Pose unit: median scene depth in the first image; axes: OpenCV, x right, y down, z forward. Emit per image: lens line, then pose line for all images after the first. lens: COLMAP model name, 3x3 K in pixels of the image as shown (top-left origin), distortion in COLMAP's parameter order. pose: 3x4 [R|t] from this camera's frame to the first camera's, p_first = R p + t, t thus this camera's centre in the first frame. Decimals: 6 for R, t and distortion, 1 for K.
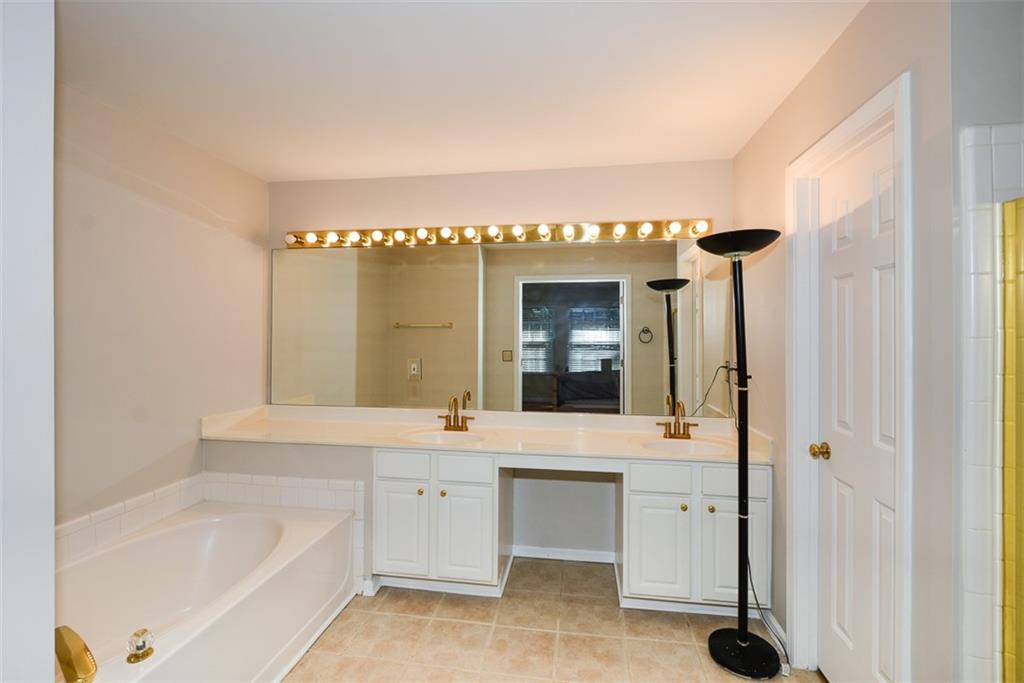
lens RADIAL K [[458.7, 0, 512.1], [0, 458.7, 337.6], [0, 0, 1]] dist [0.006555, -0.007652]
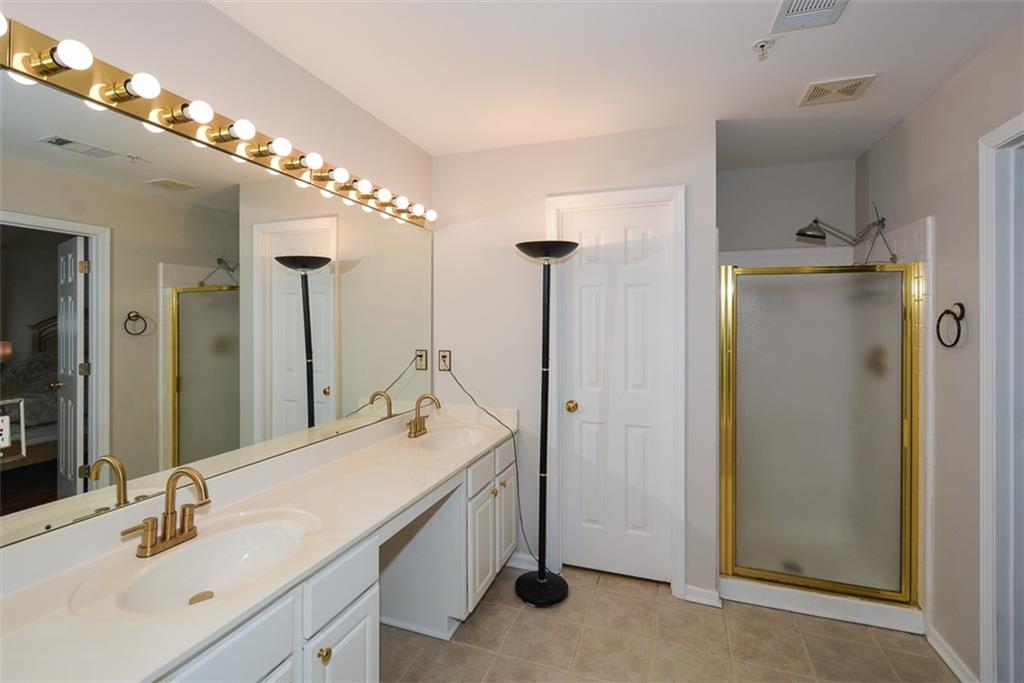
lens RADIAL K [[458.7, 0, 516.5], [0, 458.7, 321.0], [0, 0, 1]] dist [0.006555, -0.007652]
pose [[0.185663, 0.001543, 0.982612, -0.610191], [0.002022, 0.999996, -0.001952, -0.013518], [-0.982611, 0.002349, 0.185659, 0.733142]]
